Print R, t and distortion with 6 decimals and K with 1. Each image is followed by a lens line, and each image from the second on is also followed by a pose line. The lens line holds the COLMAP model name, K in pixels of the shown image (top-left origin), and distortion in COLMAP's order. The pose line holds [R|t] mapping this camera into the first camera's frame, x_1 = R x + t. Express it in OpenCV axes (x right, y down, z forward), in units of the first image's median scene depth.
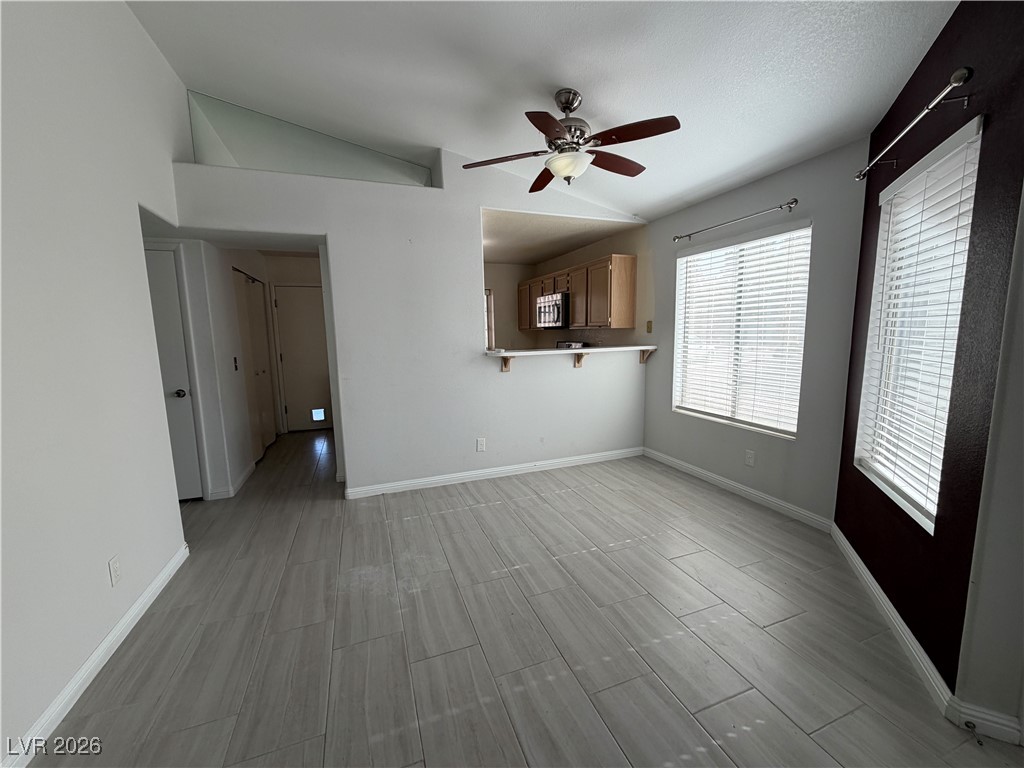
lens RADIAL K [[406.7, 0, 508.9], [0, 406.7, 385.0], [0, 0, 1]] dist [0.000228, -0.000184]
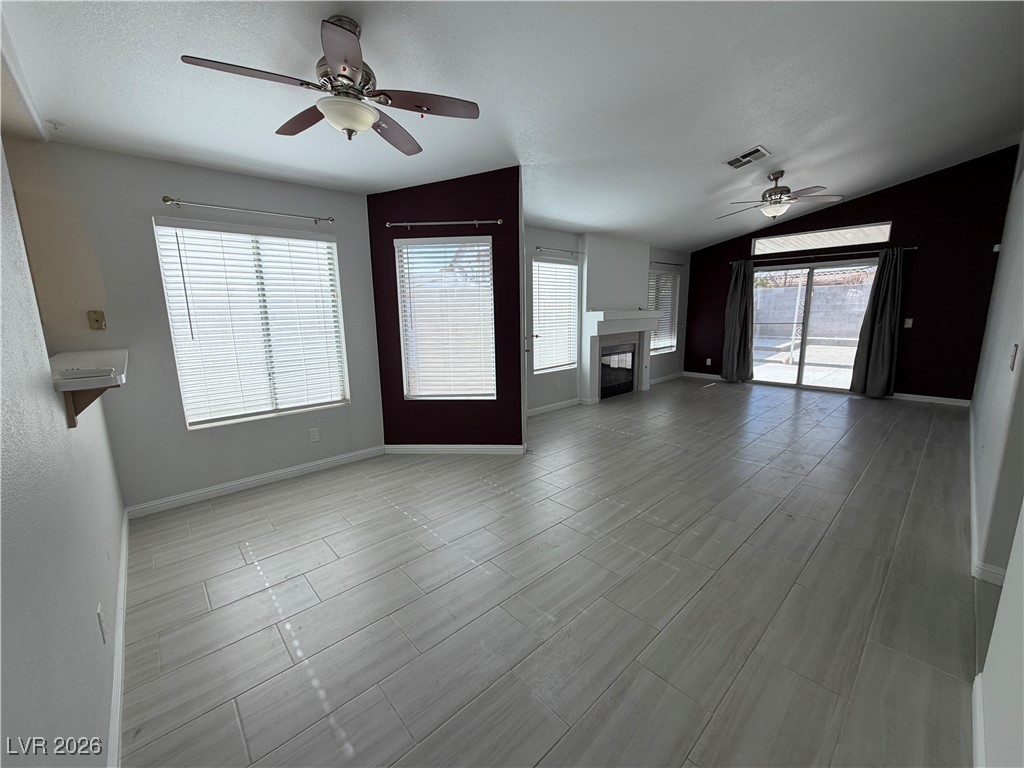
lens RADIAL K [[406.7, 0, 508.9], [0, 406.7, 385.0], [0, 0, 1]] dist [0.000228, -0.000184]
pose [[-0.372586, -0.139766, 0.917412, -0.545947], [0.146863, 0.967254, 0.207005, -0.095668], [-0.916303, 0.211861, -0.339859, 0.751891]]
